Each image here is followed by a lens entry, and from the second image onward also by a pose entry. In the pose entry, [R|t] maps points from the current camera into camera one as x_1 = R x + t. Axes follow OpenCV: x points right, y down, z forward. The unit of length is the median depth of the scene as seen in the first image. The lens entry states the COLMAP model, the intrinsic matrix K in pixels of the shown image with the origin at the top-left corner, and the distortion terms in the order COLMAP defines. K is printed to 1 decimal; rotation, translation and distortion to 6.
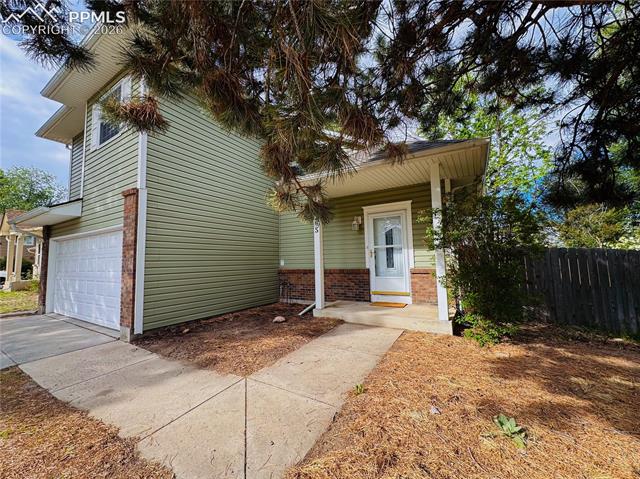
lens RADIAL K [[254.0, 0, 319.2], [0, 254.0, 238.2], [0, 0, 1]] dist [-0.004236, 0.000699]
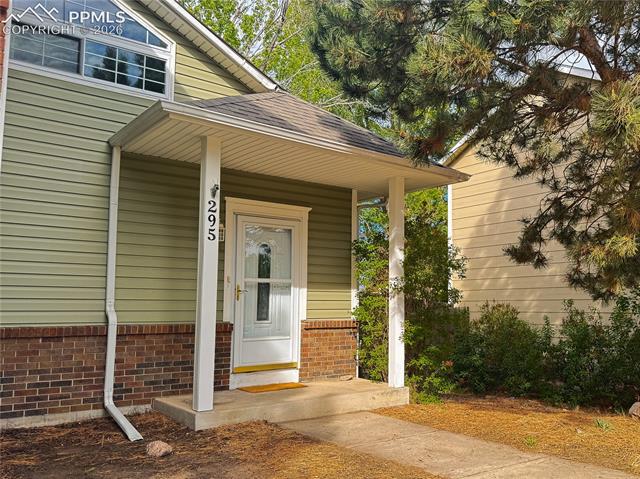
lens RADIAL K [[565.8, 0, 320.4], [0, 565.8, 240.4], [0, 0, 1]] dist [-0.000213, -0.000218]
pose [[0.354086, 0.126306, 0.926644, -0.836916], [-0.090261, 0.990828, -0.100564, 0.058929], [-0.930847, -0.048031, 0.362239, 0.468433]]
